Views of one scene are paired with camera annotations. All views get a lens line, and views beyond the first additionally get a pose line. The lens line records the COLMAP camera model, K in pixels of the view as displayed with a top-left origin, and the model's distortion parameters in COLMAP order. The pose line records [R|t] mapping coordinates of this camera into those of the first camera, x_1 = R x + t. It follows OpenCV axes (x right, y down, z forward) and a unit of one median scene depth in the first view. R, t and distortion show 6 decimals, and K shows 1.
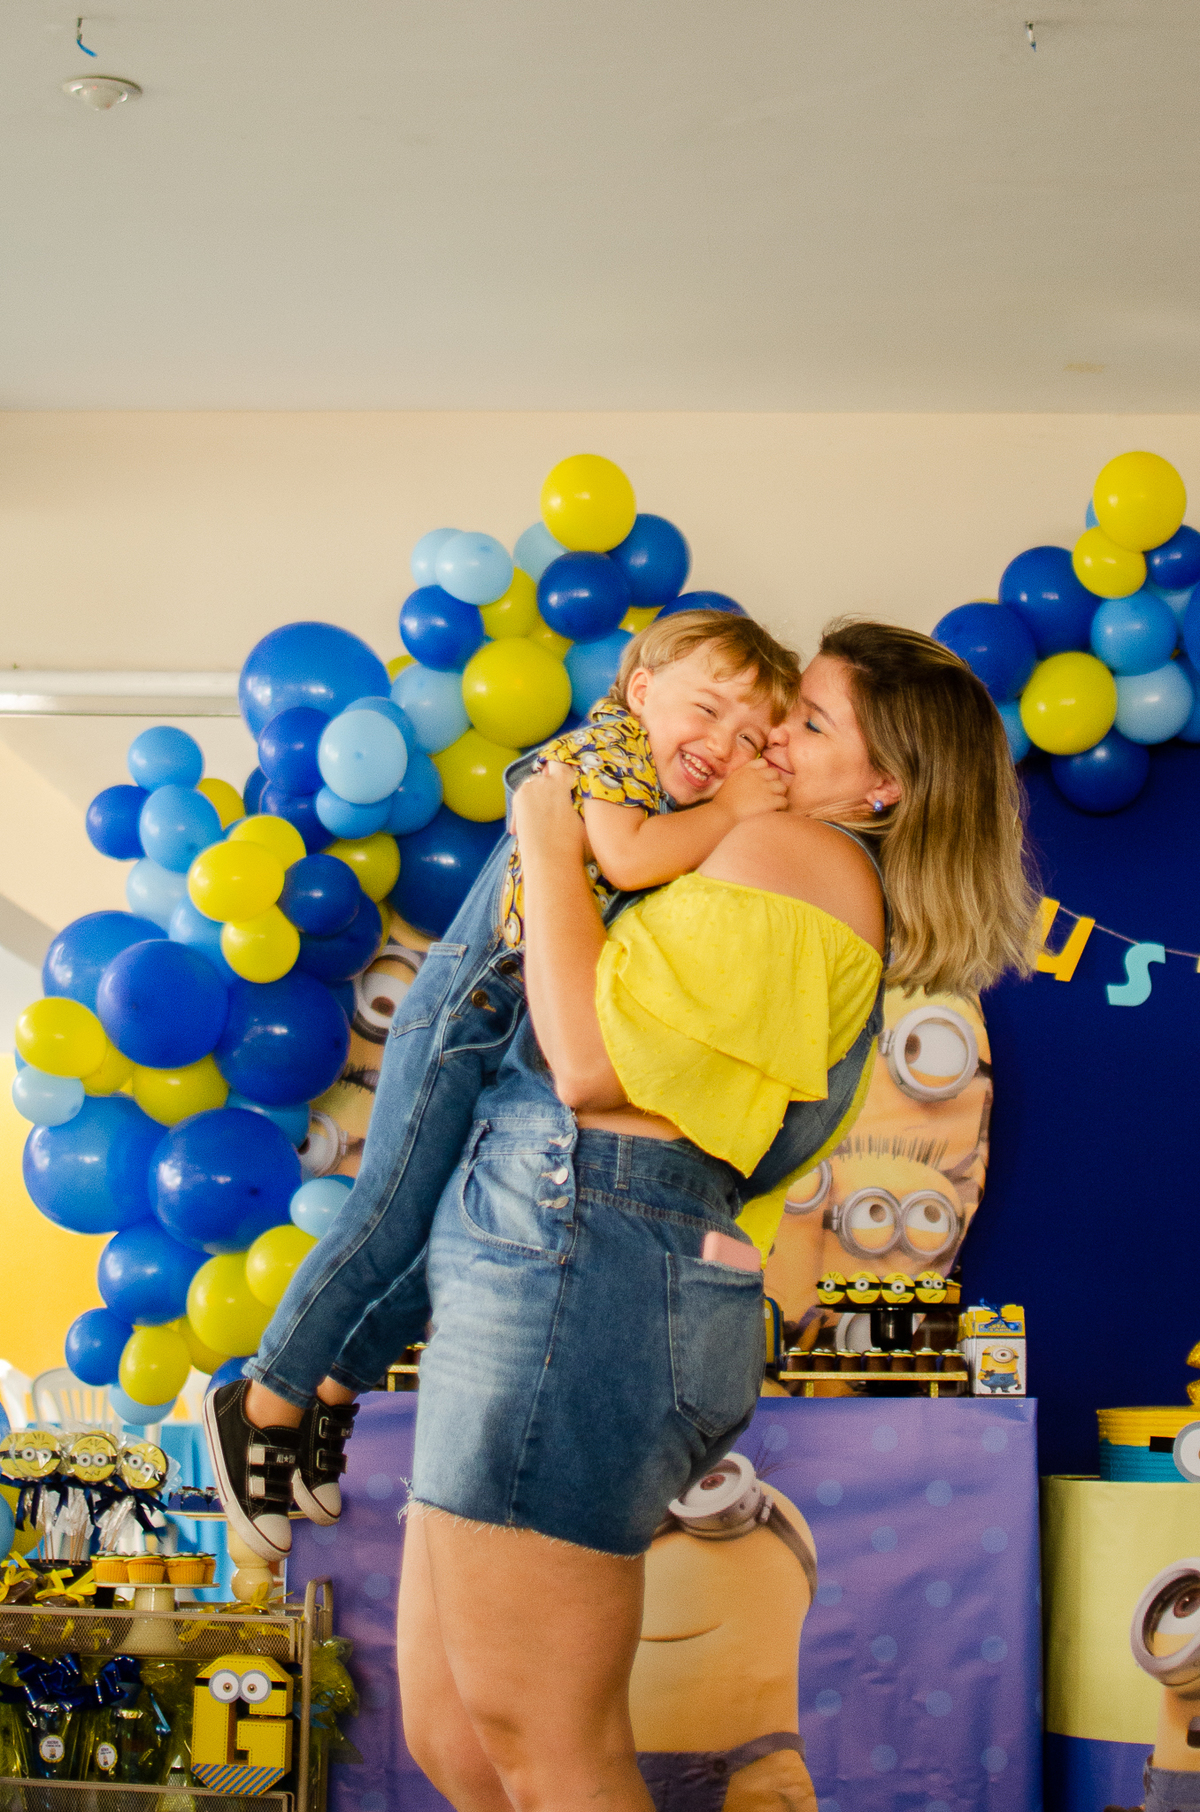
lens RADIAL K [[3617.1, 0, 575.6], [0, 3617.1, 623.7], [0, 0, 1]] dist [-0.187999, 0.169460]
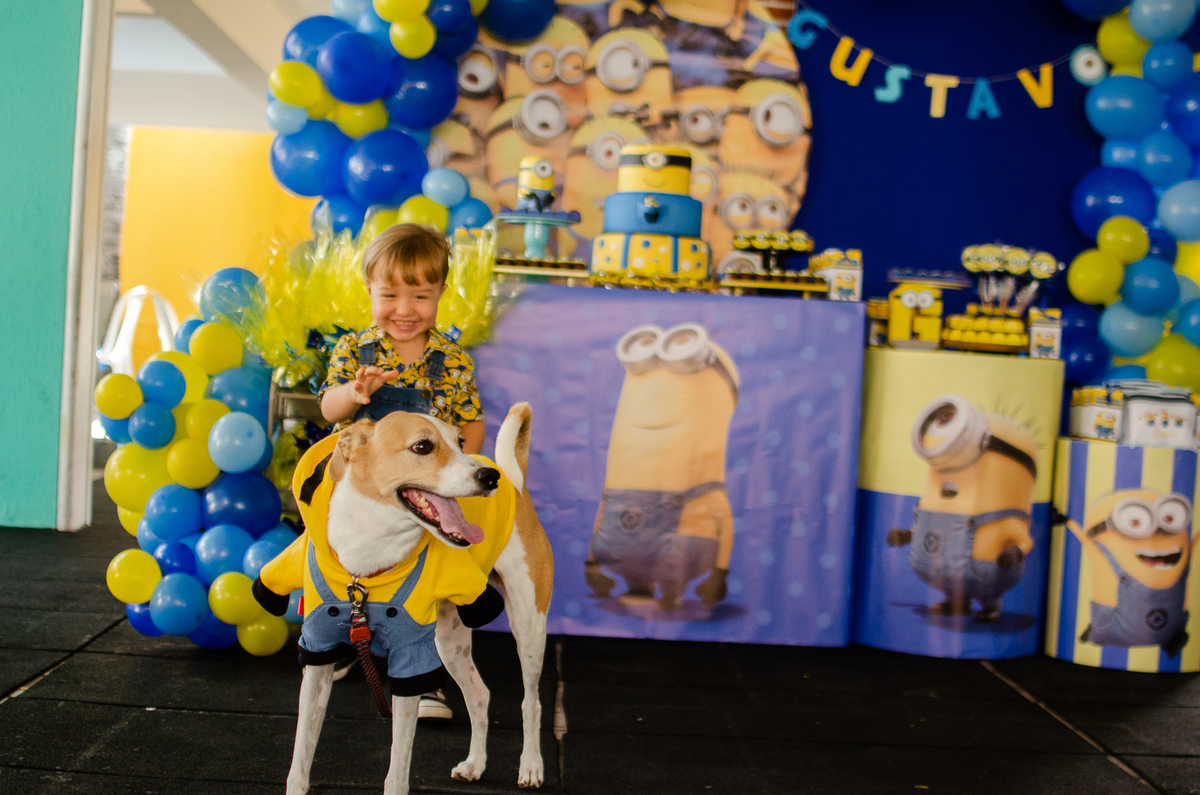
lens RADIAL K [[1827.9, 0, 609.3], [0, 1827.9, 397.9], [0, 0, 1]] dist [-0.183190, 0.179144]
pose [[0.995457, 0.037808, 0.087379, -0.062362], [-0.057884, 0.969008, 0.240152, 0.042599], [-0.075592, -0.244119, 0.966795, 0.098784]]
